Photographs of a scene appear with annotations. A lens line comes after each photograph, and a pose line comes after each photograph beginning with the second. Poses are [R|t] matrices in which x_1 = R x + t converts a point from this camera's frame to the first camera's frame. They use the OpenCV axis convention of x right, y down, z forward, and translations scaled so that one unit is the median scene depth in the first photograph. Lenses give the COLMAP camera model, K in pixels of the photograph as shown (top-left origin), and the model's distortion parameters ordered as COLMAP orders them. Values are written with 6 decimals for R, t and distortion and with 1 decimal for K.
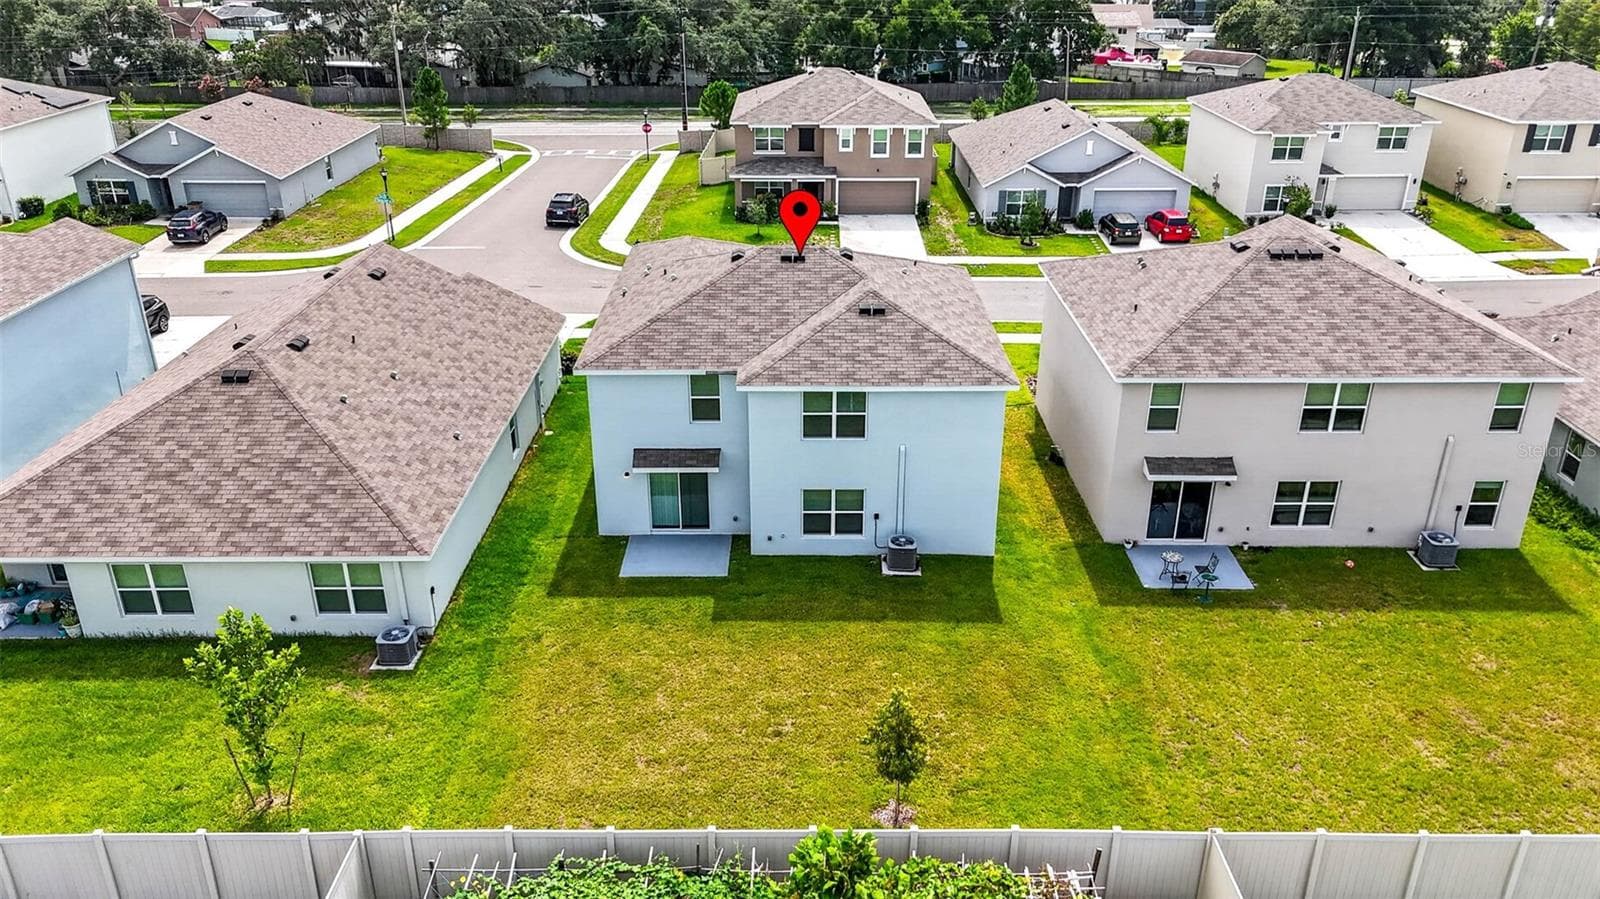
lens RADIAL K [[1179.9, 0, 800.0], [0, 1179.9, 449.5], [0, 0, 1]] dist [0.075116, -0.091816]
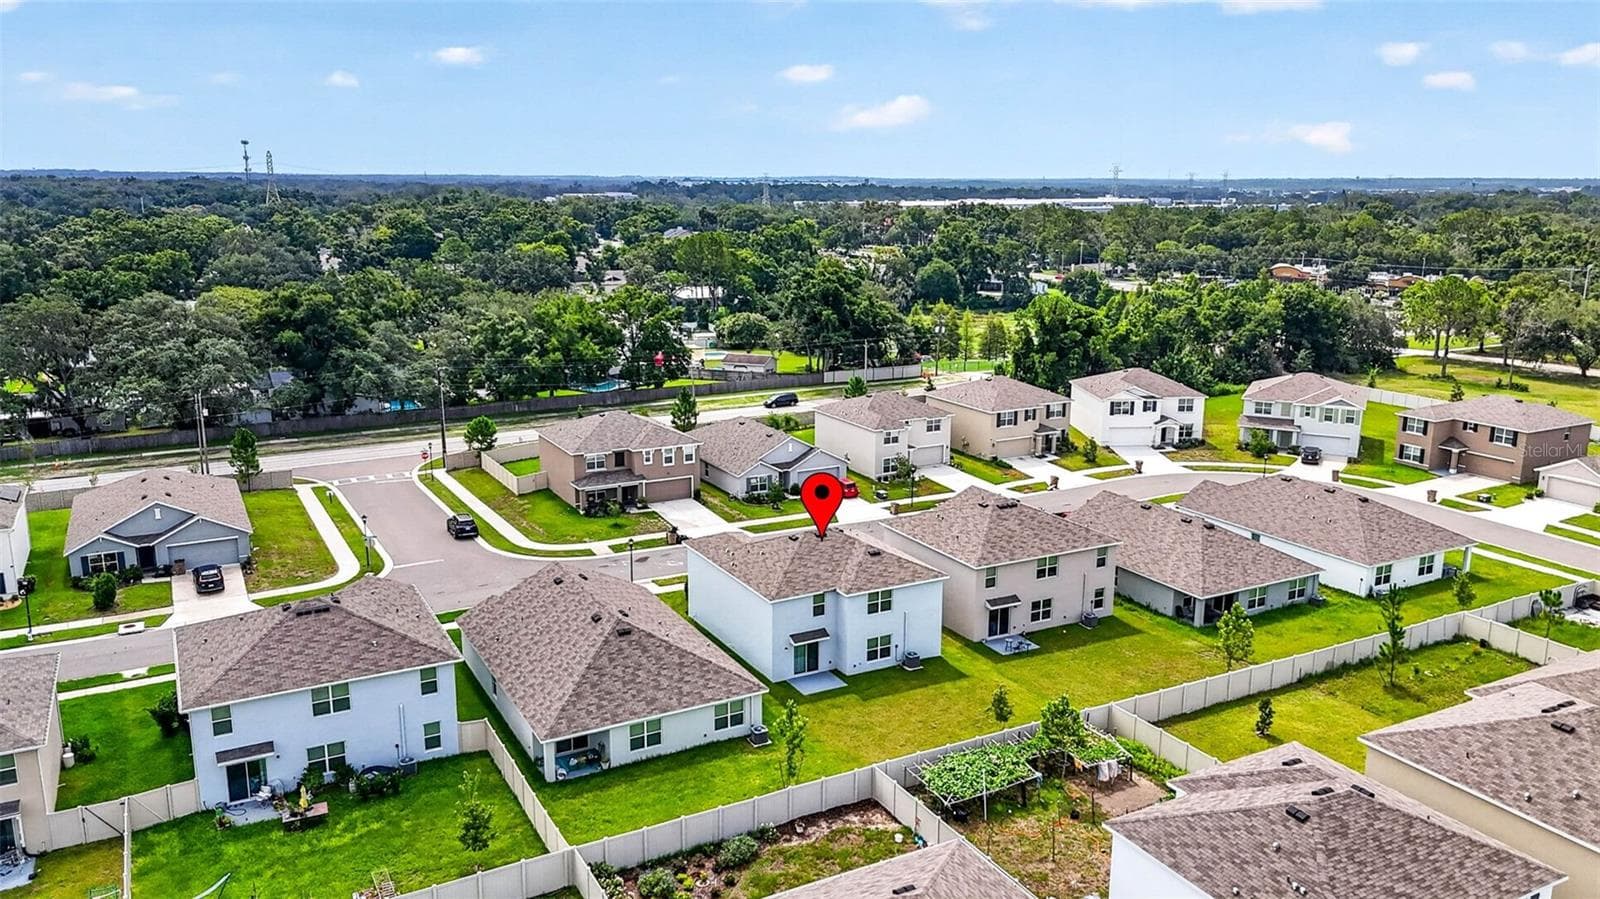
lens RADIAL K [[1179.9, 0, 800.0], [0, 1179.9, 449.5], [0, 0, 1]] dist [0.075116, -0.091816]
pose [[0.875243, -0.100408, 0.473148, -1.059196], [0.192473, 0.969731, -0.150254, -0.002141], [-0.443739, 0.222576, 0.868076, -0.878974]]
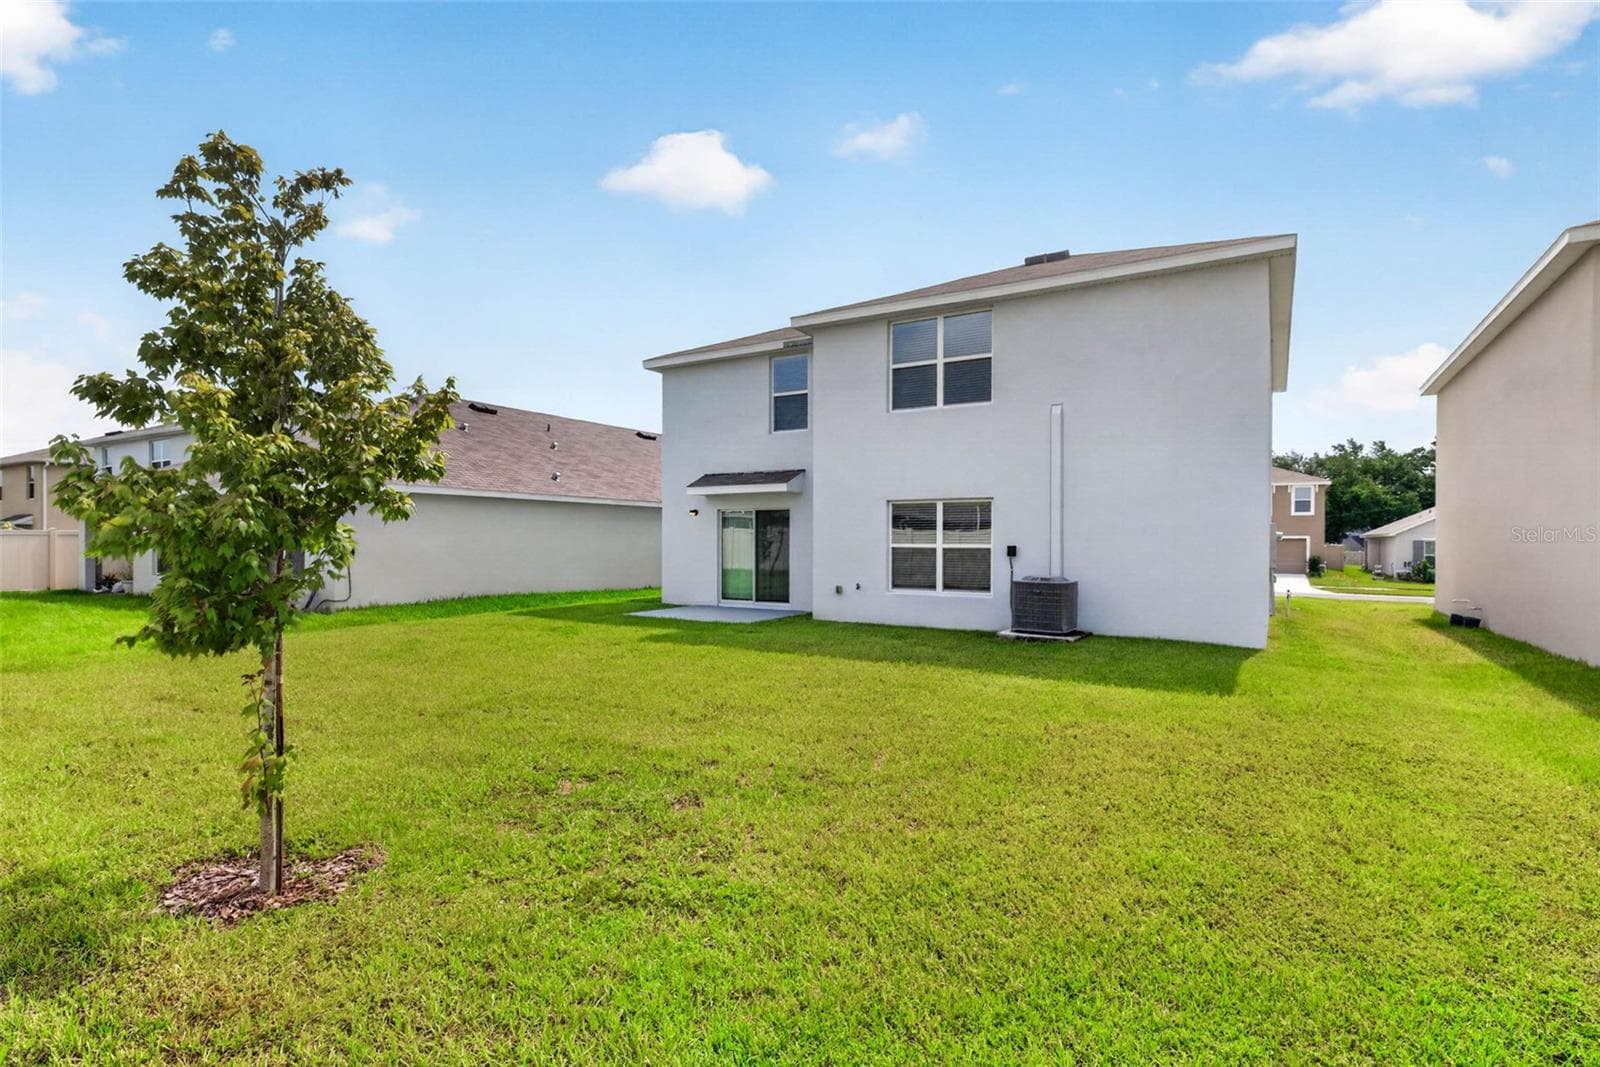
lens RADIAL K [[777.7, 0, 800.0], [0, 777.7, 533.5], [0, 0, 1]] dist [0.000944, 0.000018]
pose [[0.852874, -0.002461, -0.522110, 0.162844], [-0.219429, 0.905700, -0.362710, 0.193516], [0.473768, 0.423912, 0.771908, 0.652694]]
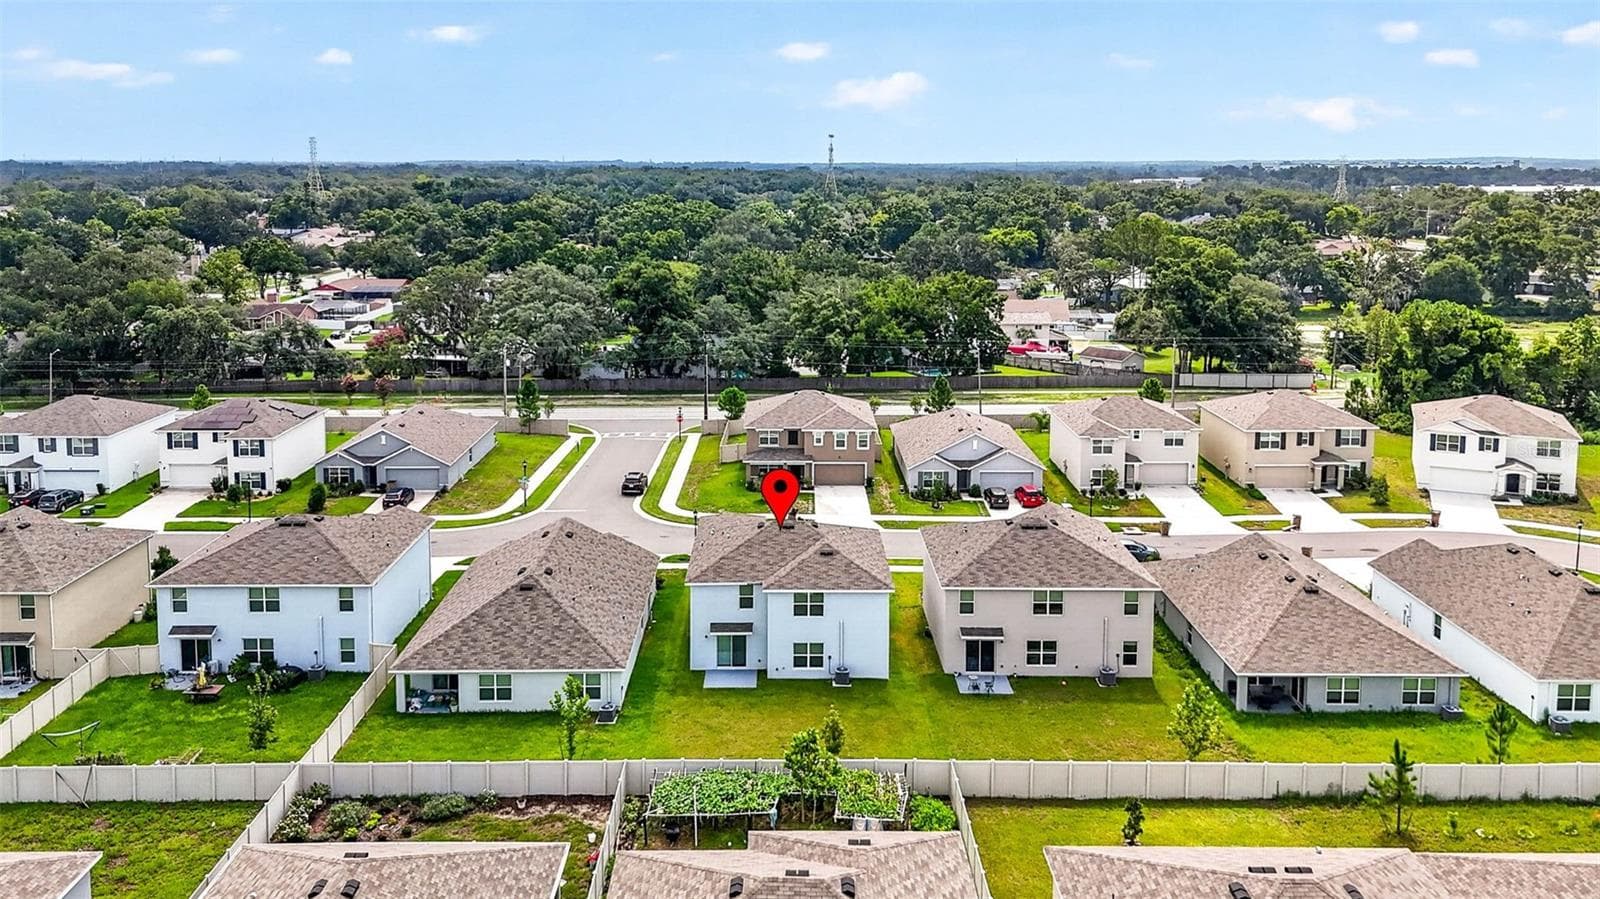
lens RADIAL K [[1219.8, 0, 786.3], [0, 1219.8, 288.9], [0, 0, 1]] dist [0.073200, -0.100734]
pose [[0.999997, -0.000067, 0.002346, -0.014391], [0.000808, 0.948301, -0.317371, 0.121149], [-0.002204, 0.317372, 0.948298, -1.164589]]
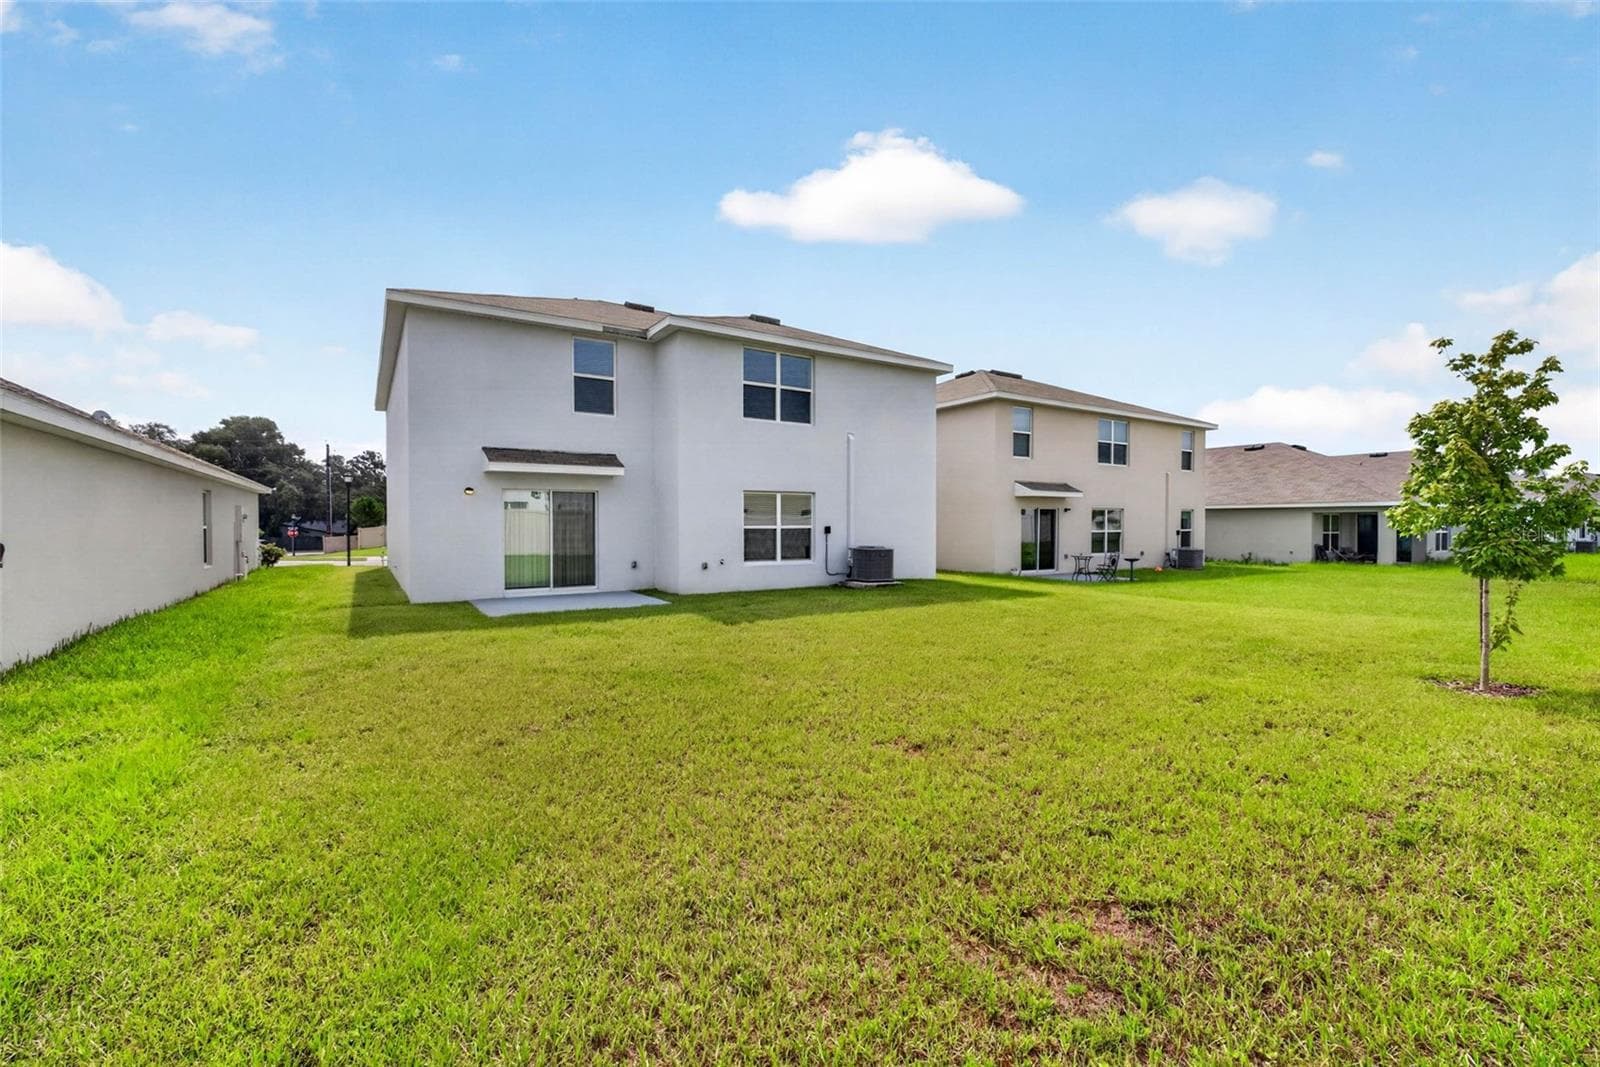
lens RADIAL K [[673.1, 0, 800.0], [0, 673.1, 533.5], [0, 0, 1]] dist [-0.051354, -0.000005]
pose [[0.839149, -0.010225, 0.543805, -0.190113], [0.226855, 0.915286, -0.332850, 0.197840], [-0.494333, 0.402676, 0.770381, 0.641272]]
